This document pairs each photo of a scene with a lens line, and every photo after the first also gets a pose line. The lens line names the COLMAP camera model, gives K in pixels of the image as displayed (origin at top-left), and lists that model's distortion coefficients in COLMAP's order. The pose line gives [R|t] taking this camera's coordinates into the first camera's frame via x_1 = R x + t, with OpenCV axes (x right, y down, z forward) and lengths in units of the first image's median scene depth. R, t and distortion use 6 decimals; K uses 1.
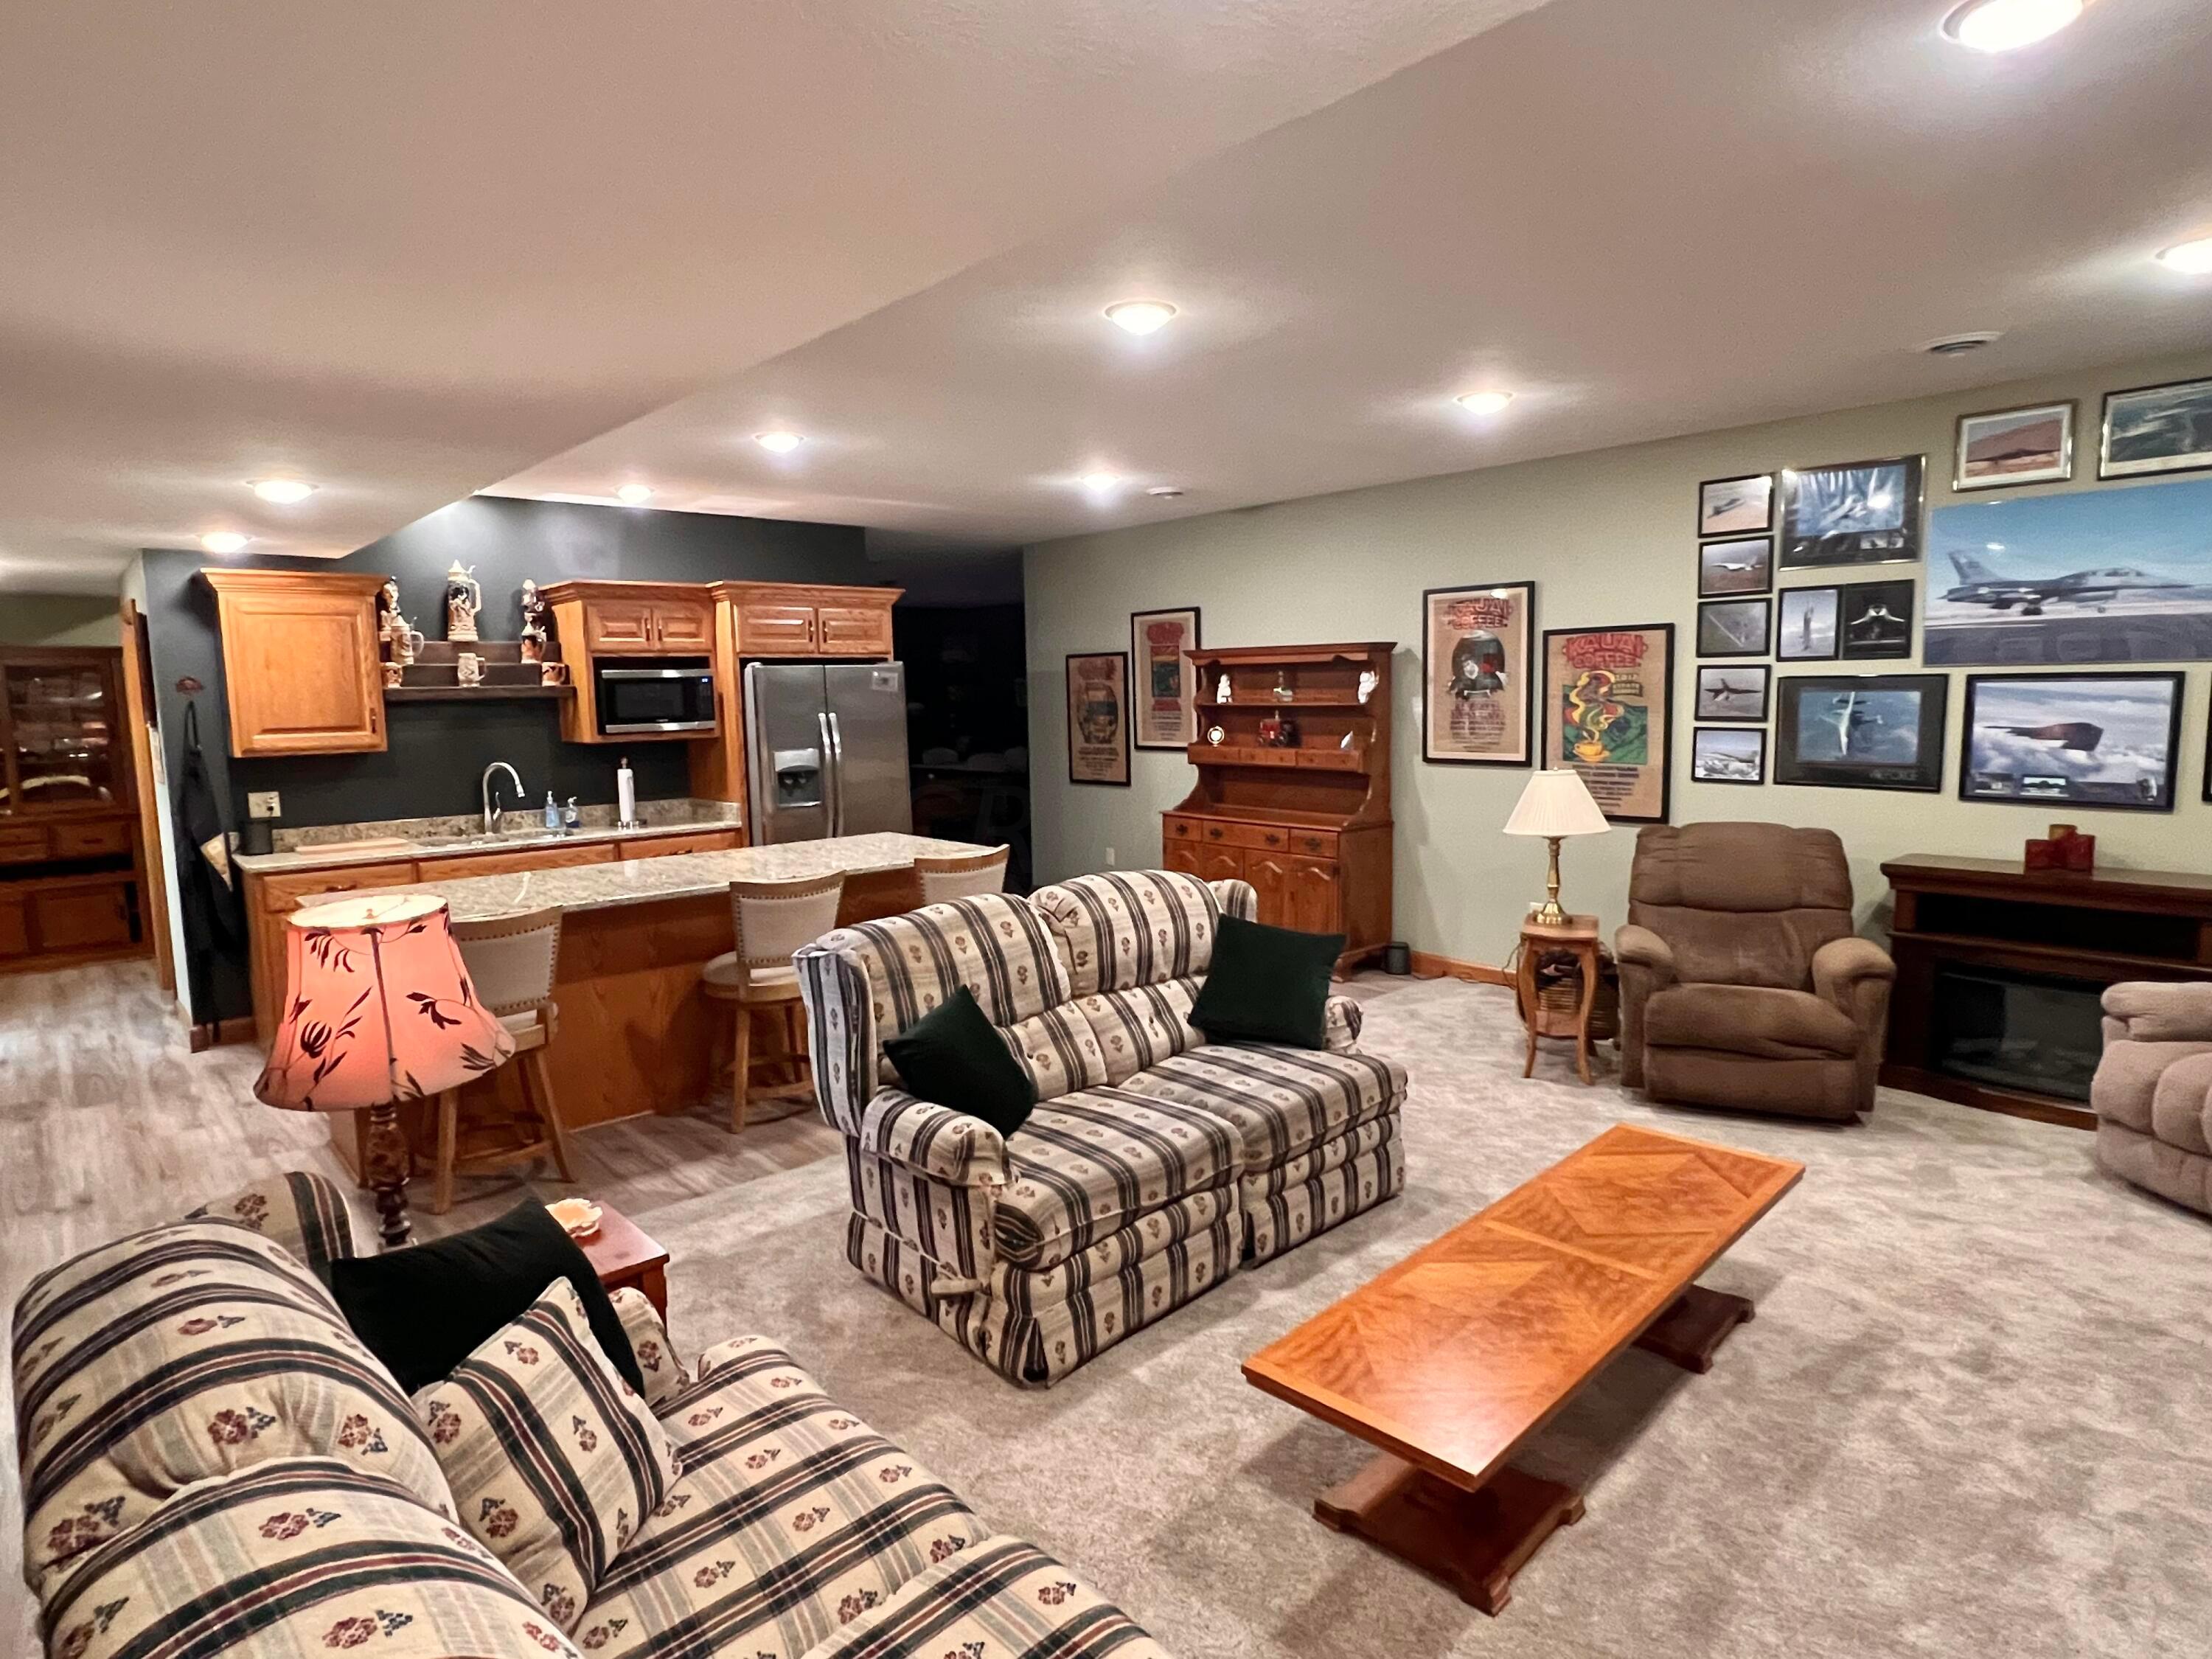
lens RADIAL K [[1234.9, 0, 1106.0], [0, 1234.9, 827.3], [0, 0, 1]] dist [-0.000287, -0.000677]
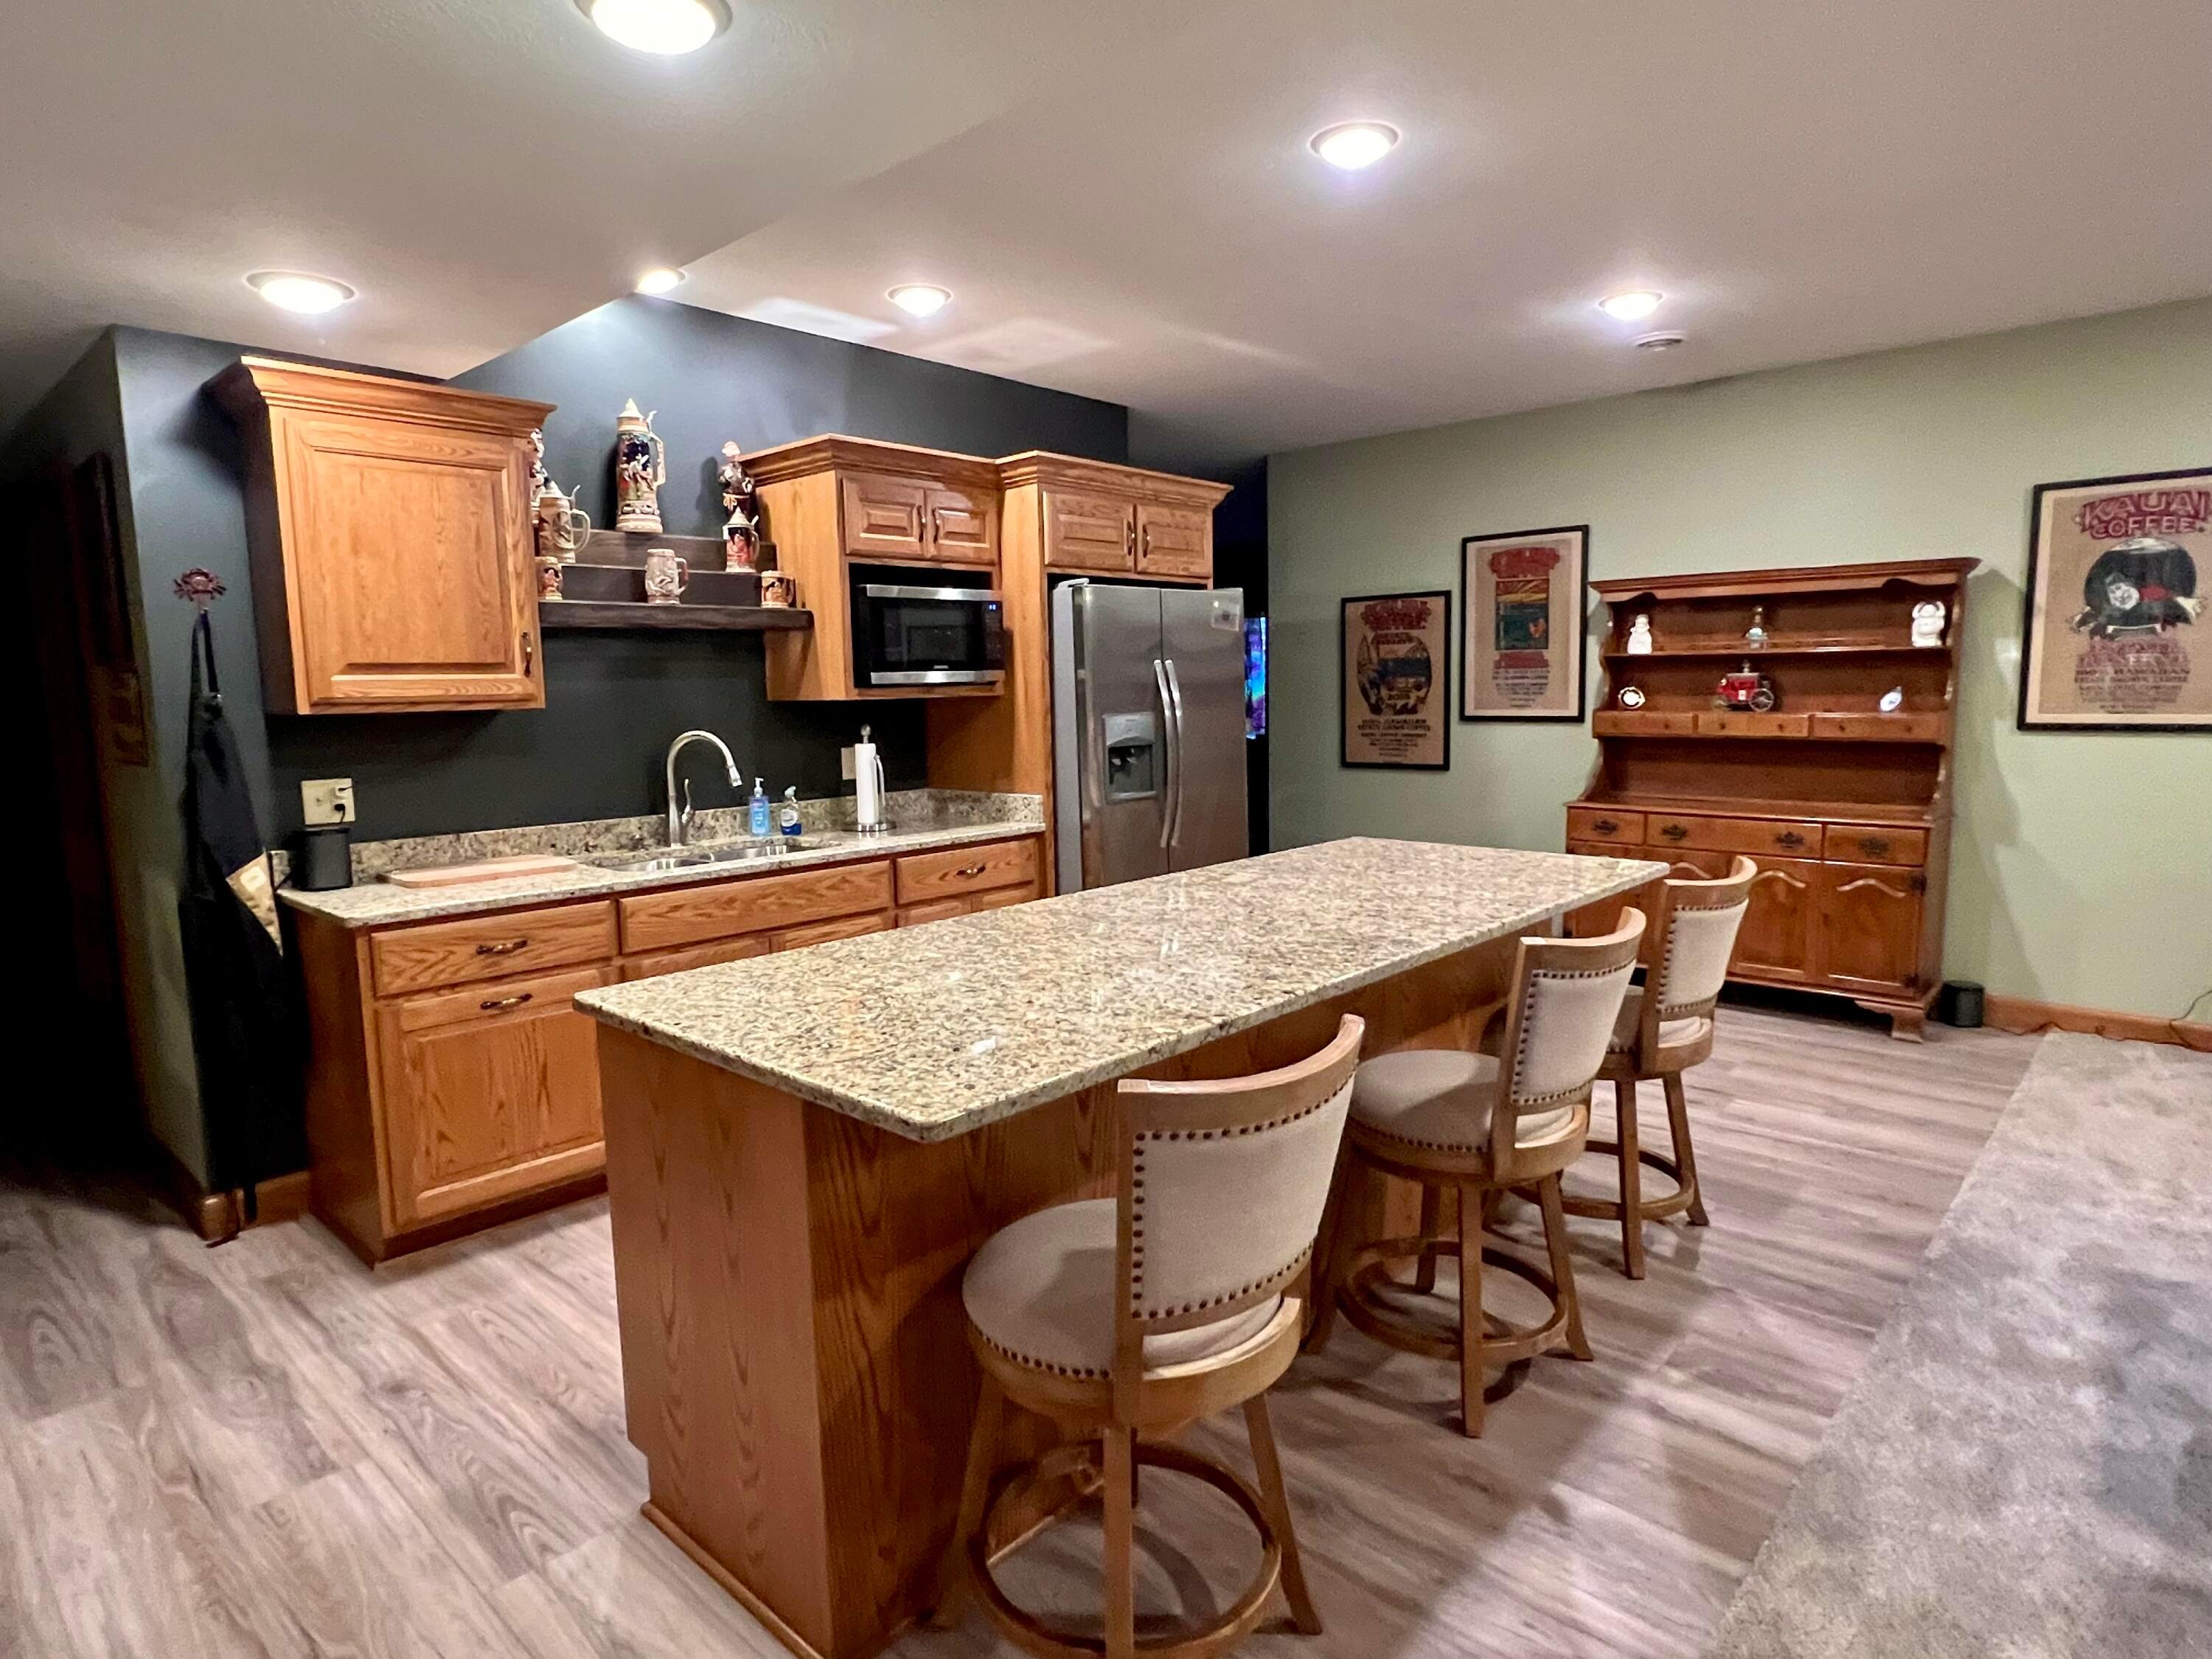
lens RADIAL K [[1234.9, 0, 1107.5], [0, 1234.9, 831.1], [0, 0, 1]] dist [-0.000287, -0.000677]
pose [[0.994284, -0.010515, 0.106250, -0.344185], [0.009901, 0.999931, 0.006307, -0.003992], [-0.106309, -0.005219, 0.994319, 0.351733]]
